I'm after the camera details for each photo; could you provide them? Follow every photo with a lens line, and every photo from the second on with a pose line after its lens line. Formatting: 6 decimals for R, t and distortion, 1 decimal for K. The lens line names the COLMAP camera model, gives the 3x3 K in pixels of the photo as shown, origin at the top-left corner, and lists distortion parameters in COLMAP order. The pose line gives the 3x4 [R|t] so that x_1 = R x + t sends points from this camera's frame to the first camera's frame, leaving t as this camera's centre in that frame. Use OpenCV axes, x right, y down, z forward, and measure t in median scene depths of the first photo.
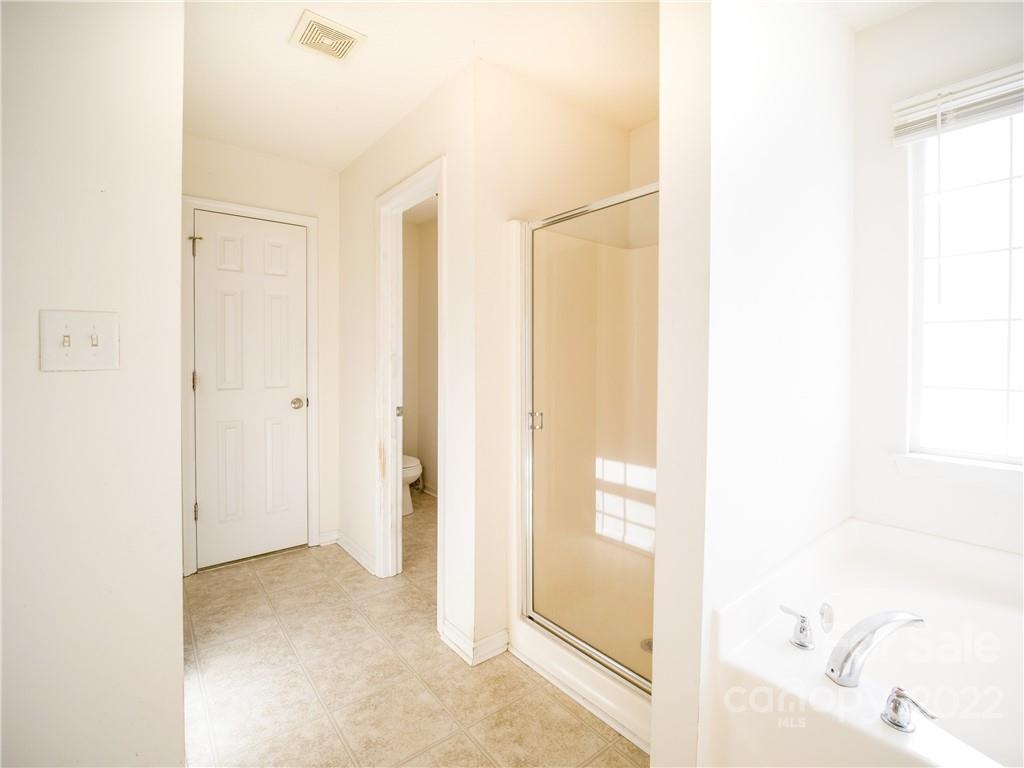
lens RADIAL K [[461.7, 0, 501.0], [0, 461.7, 358.6], [0, 0, 1]] dist [-0.024087, 0.000174]
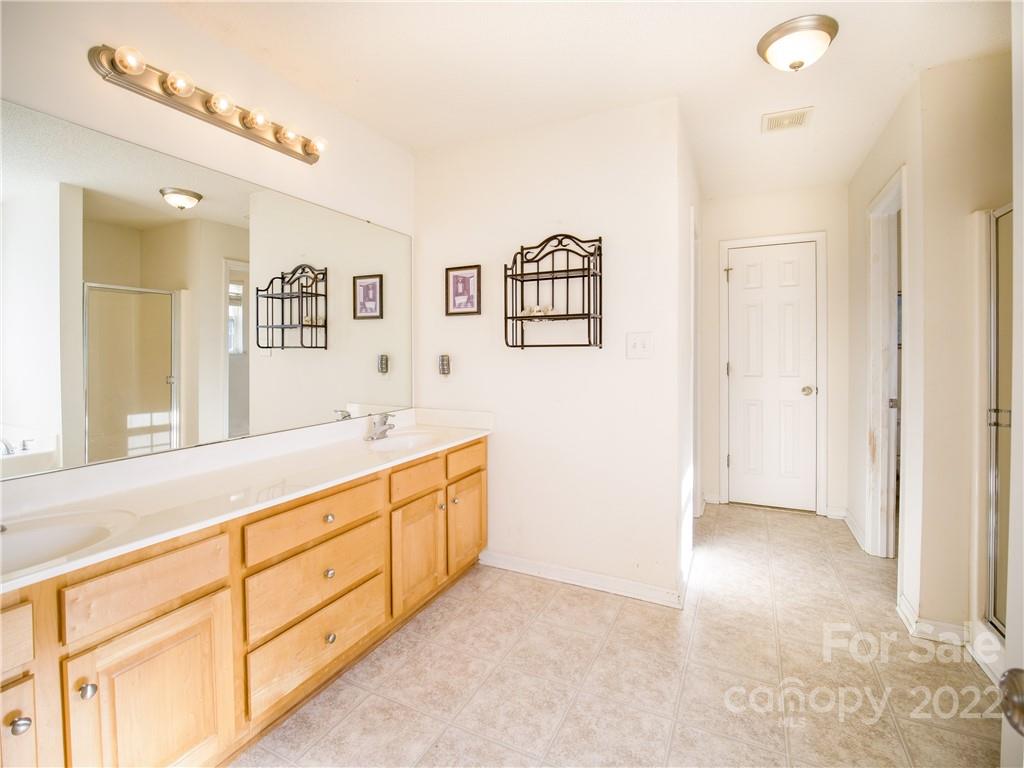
lens RADIAL K [[461.7, 0, 501.0], [0, 461.7, 358.6], [0, 0, 1]] dist [-0.024087, 0.000174]
pose [[0.396186, 0.007588, -0.918139, 0.376688], [0.001911, 0.999957, 0.009089, 0.001591], [0.918168, -0.005355, 0.396154, -0.229106]]
